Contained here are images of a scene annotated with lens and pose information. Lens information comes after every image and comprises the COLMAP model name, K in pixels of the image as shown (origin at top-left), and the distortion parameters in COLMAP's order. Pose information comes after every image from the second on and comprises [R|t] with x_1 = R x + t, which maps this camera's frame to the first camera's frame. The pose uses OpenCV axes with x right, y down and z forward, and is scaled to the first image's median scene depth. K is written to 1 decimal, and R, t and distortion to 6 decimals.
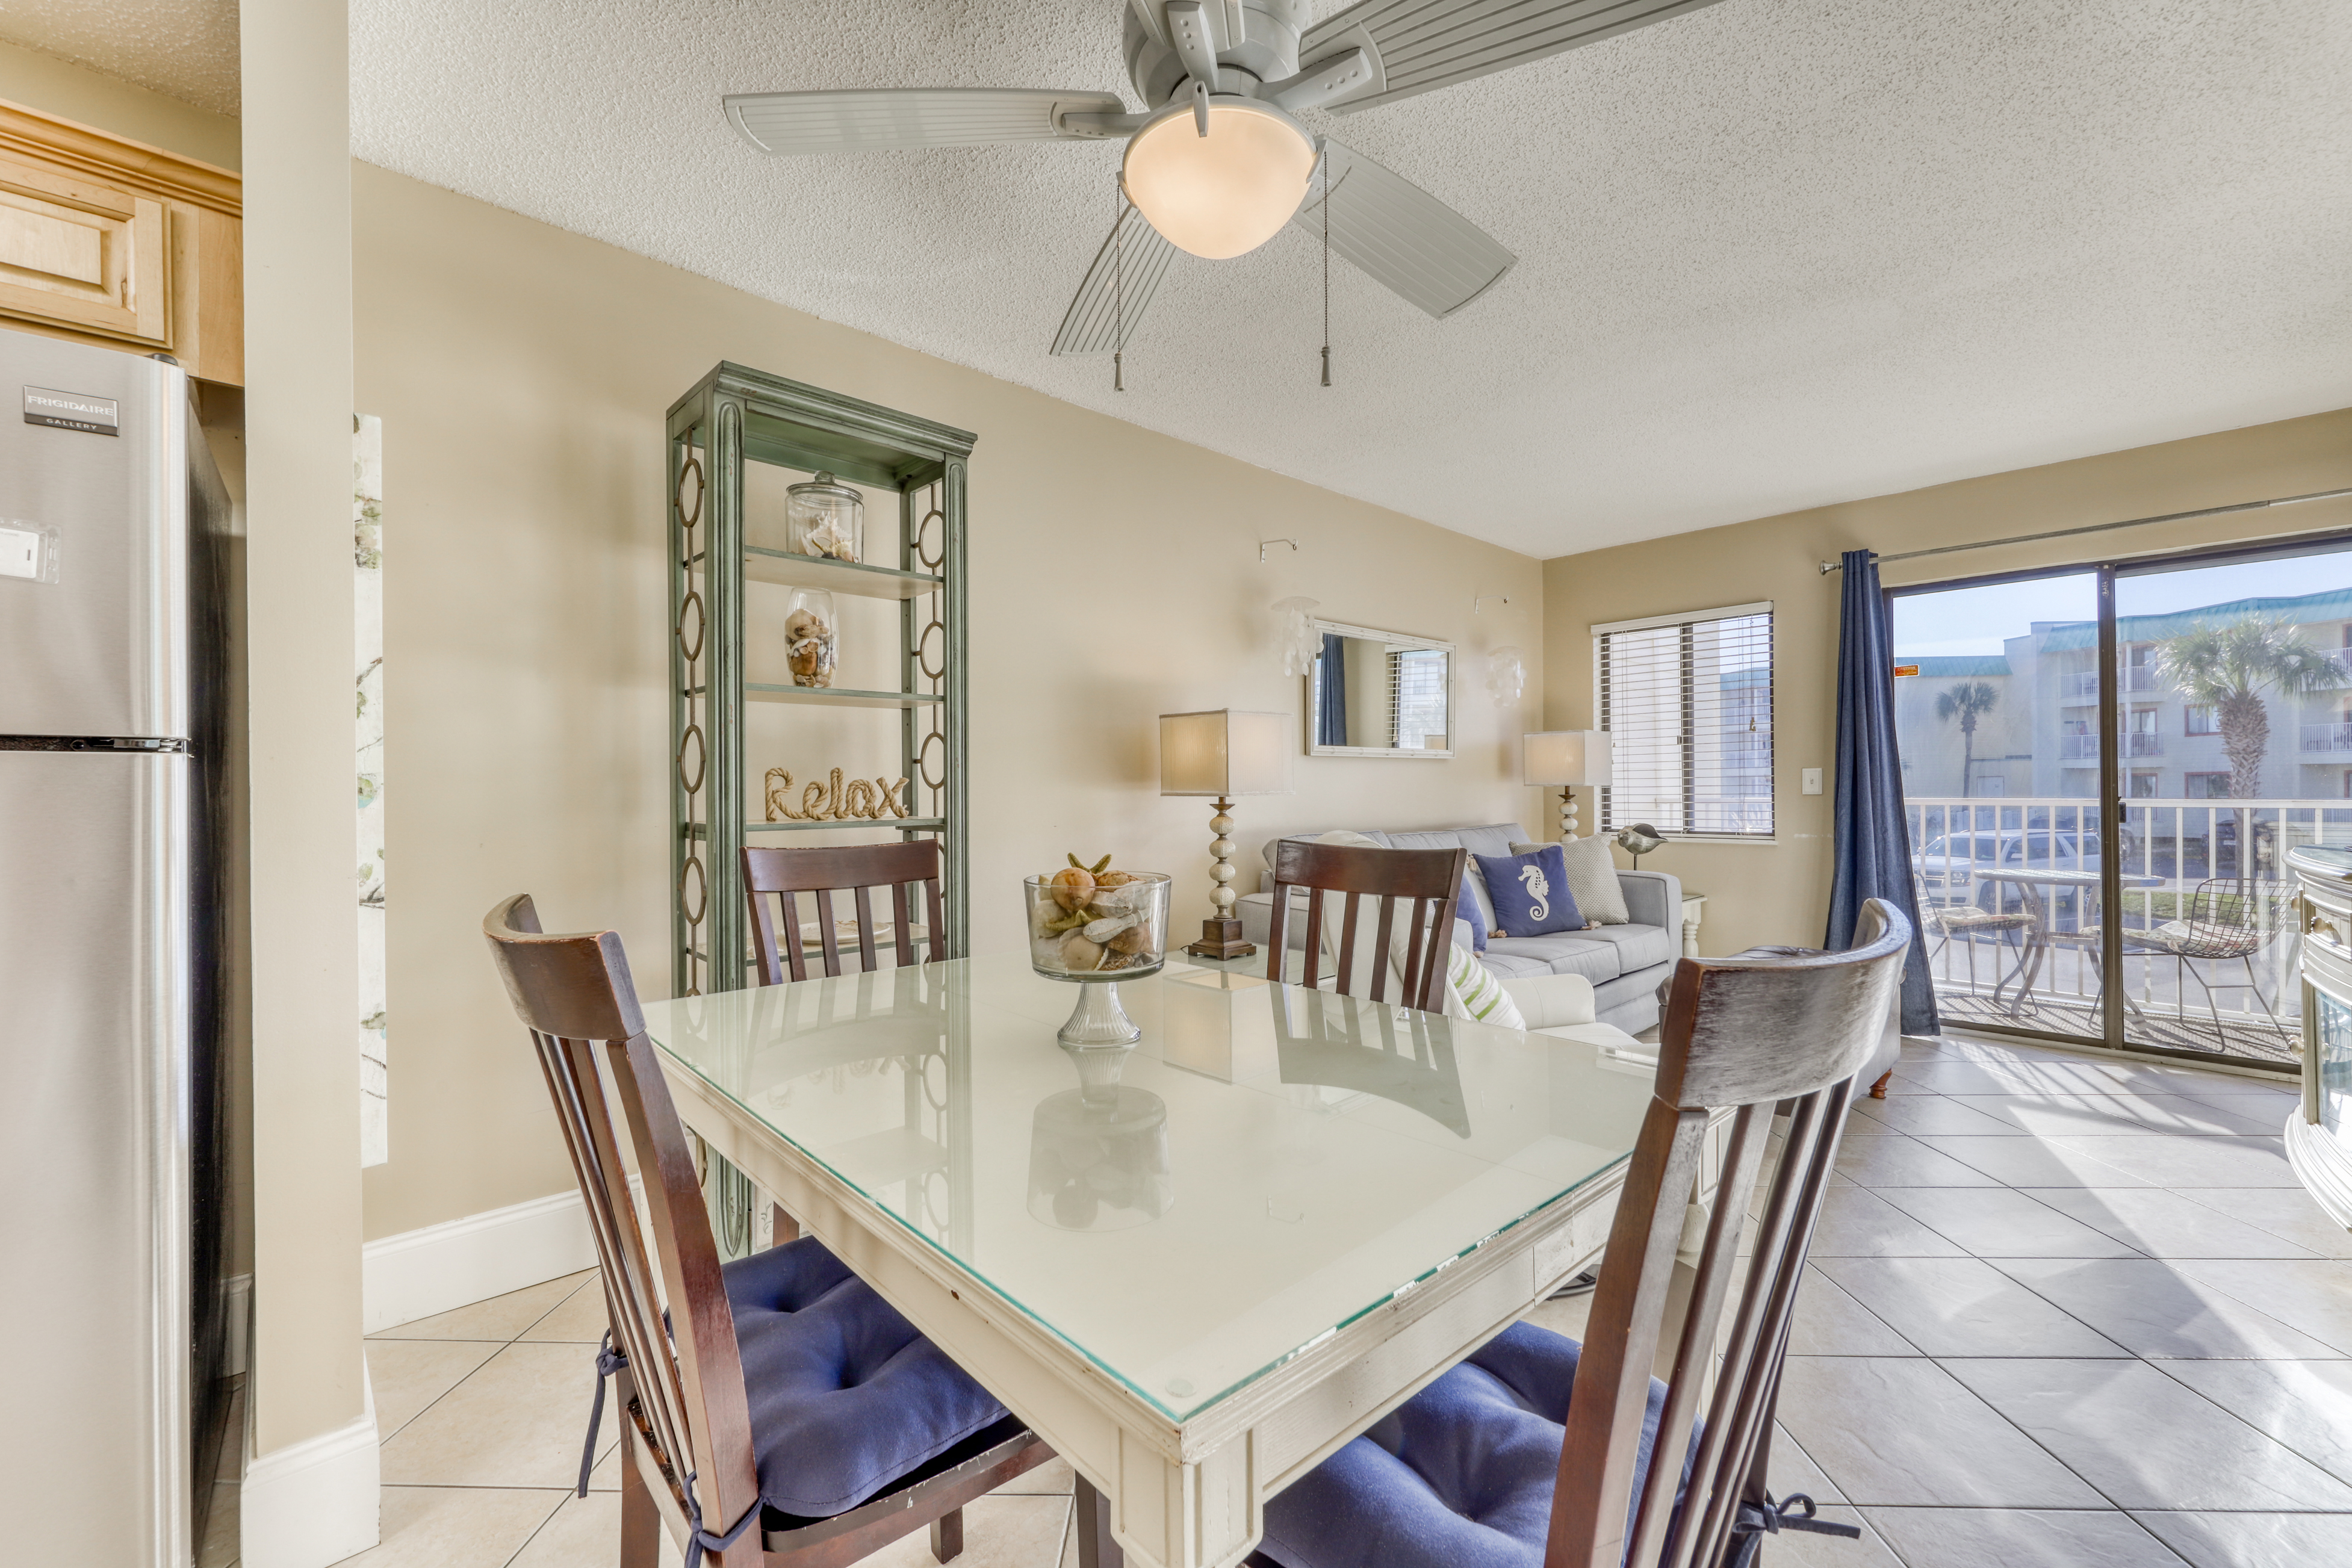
lens RADIAL K [[959.6, 0, 1161.6], [0, 959.6, 790.3], [0, 0, 1]] dist [-0.011276, -0.000534]
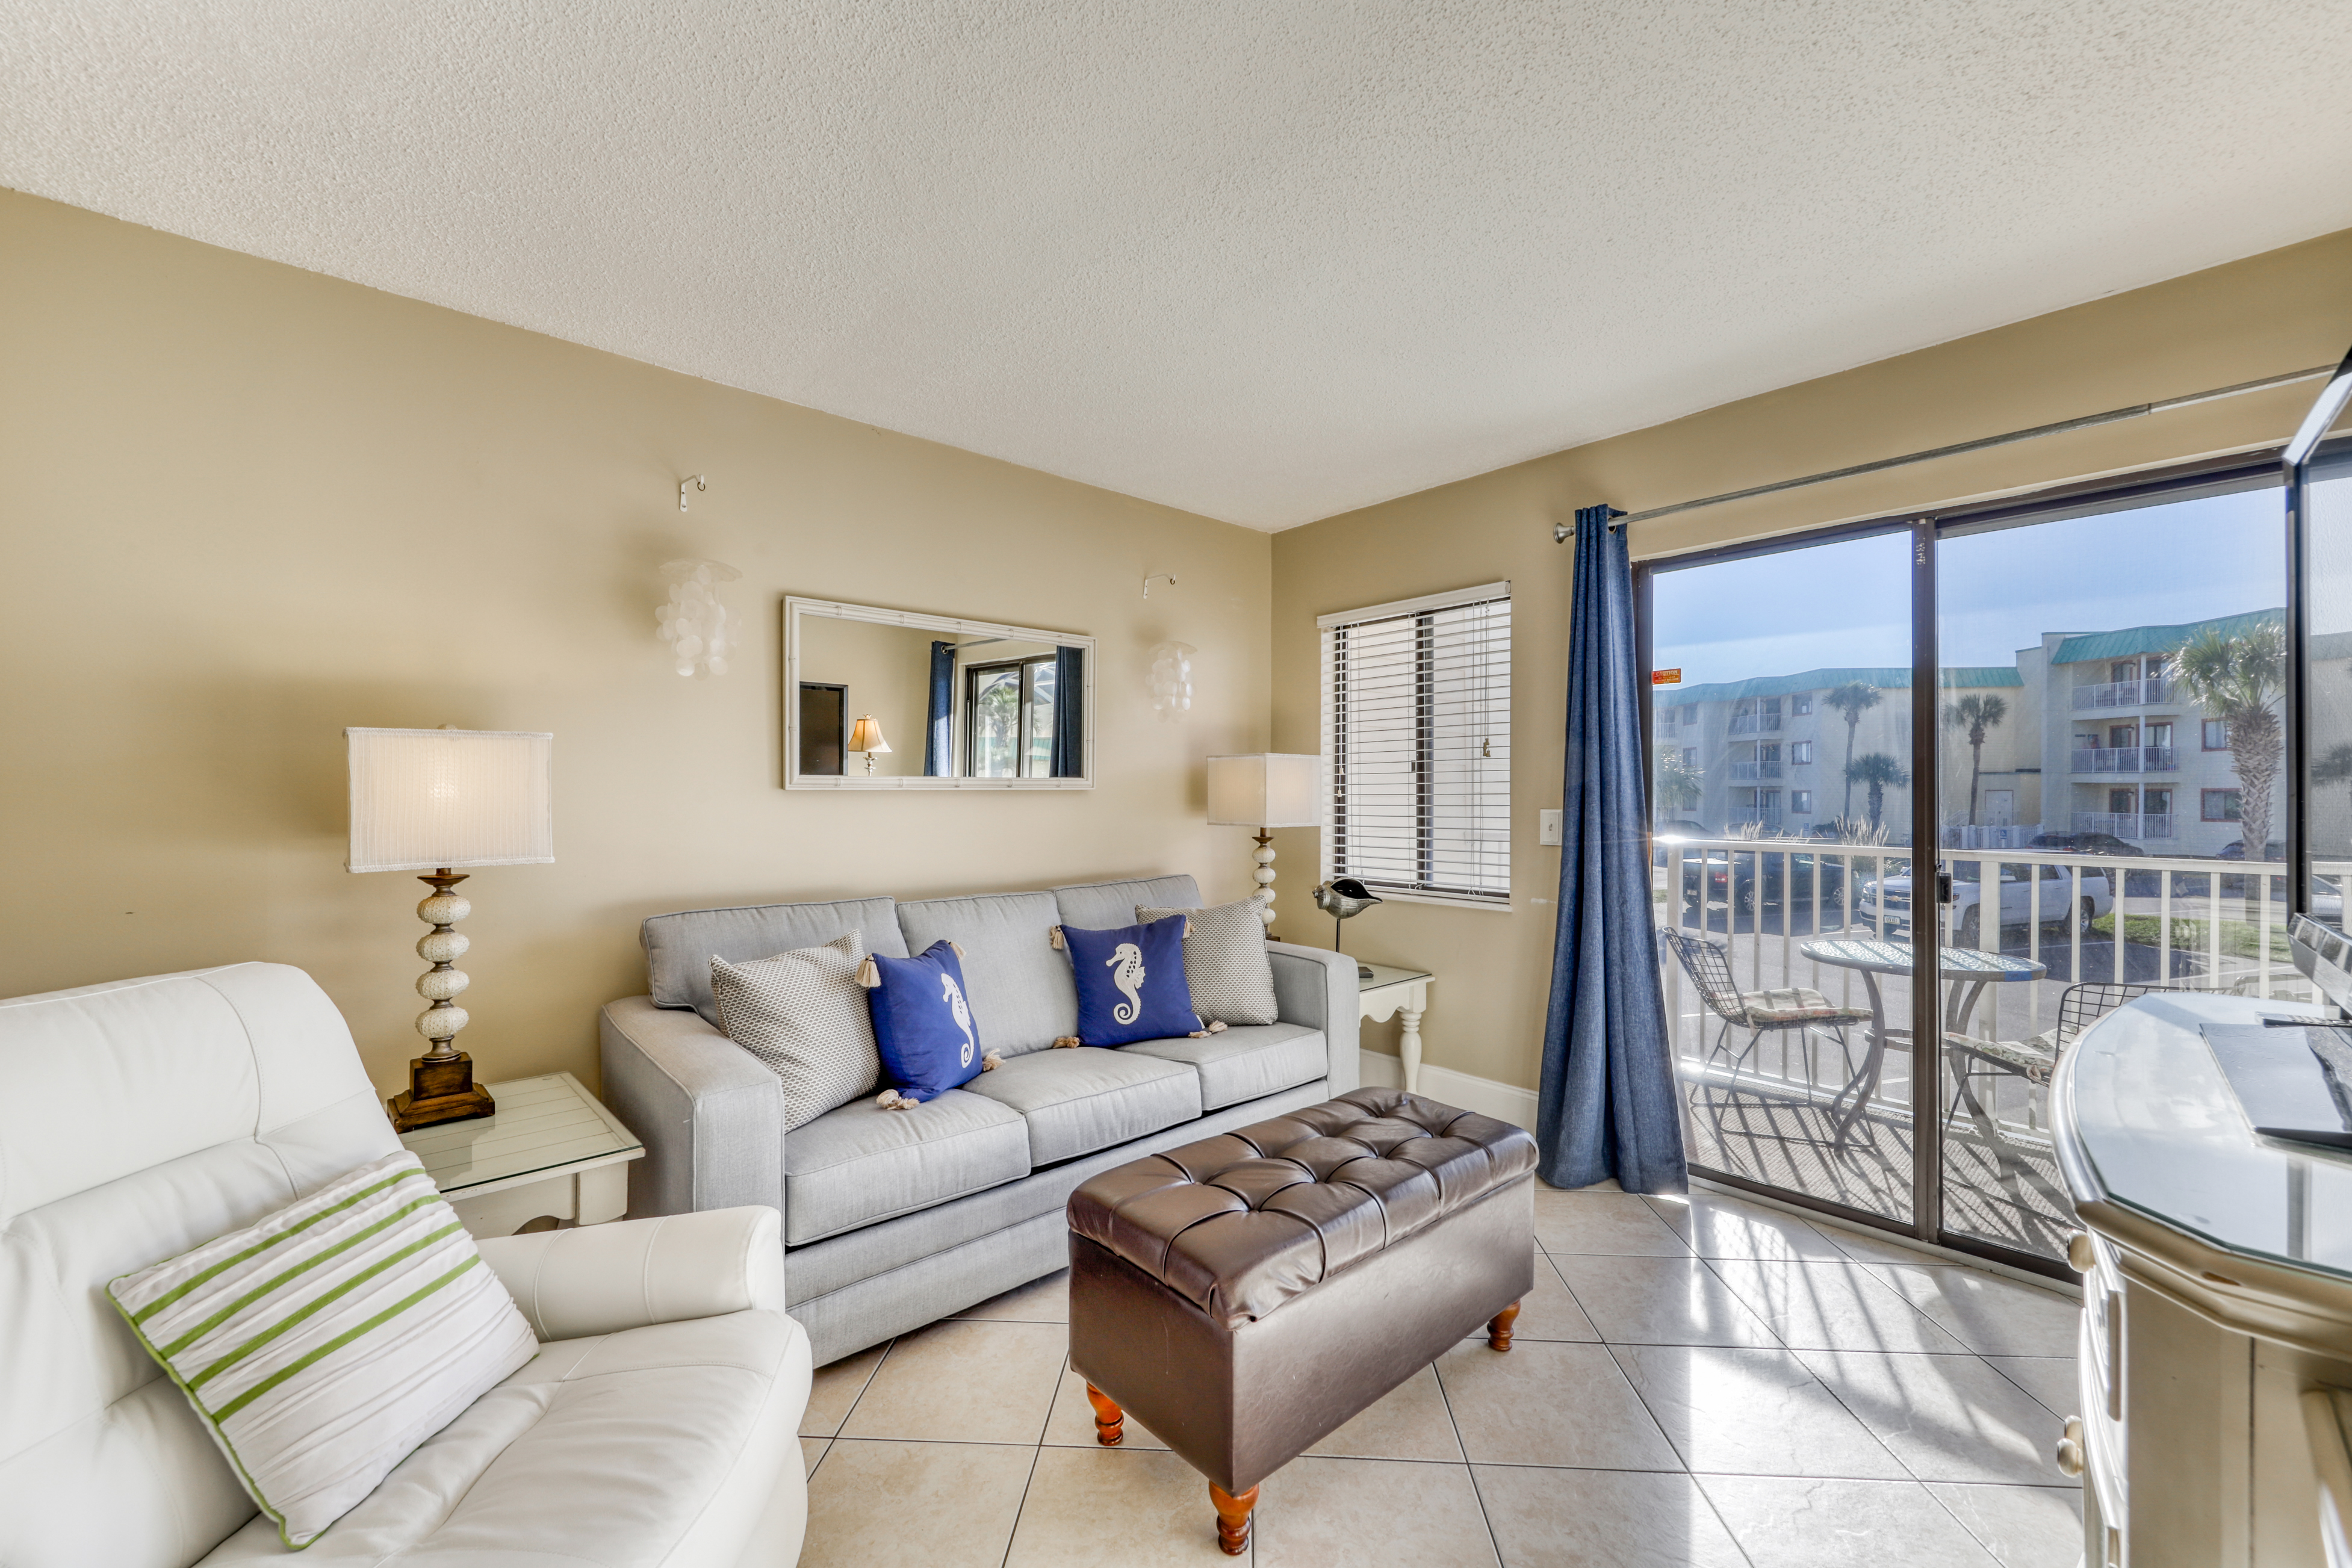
lens RADIAL K [[936.9, 0, 1192.5], [0, 936.9, 796.1], [0, 0, 1]] dist [0.002043, -0.000686]
pose [[0.999939, 0.010385, -0.003688, 0.386600], [-0.010370, 0.999939, 0.003883, -0.031431], [0.003728, -0.003844, 0.999986, 0.266609]]
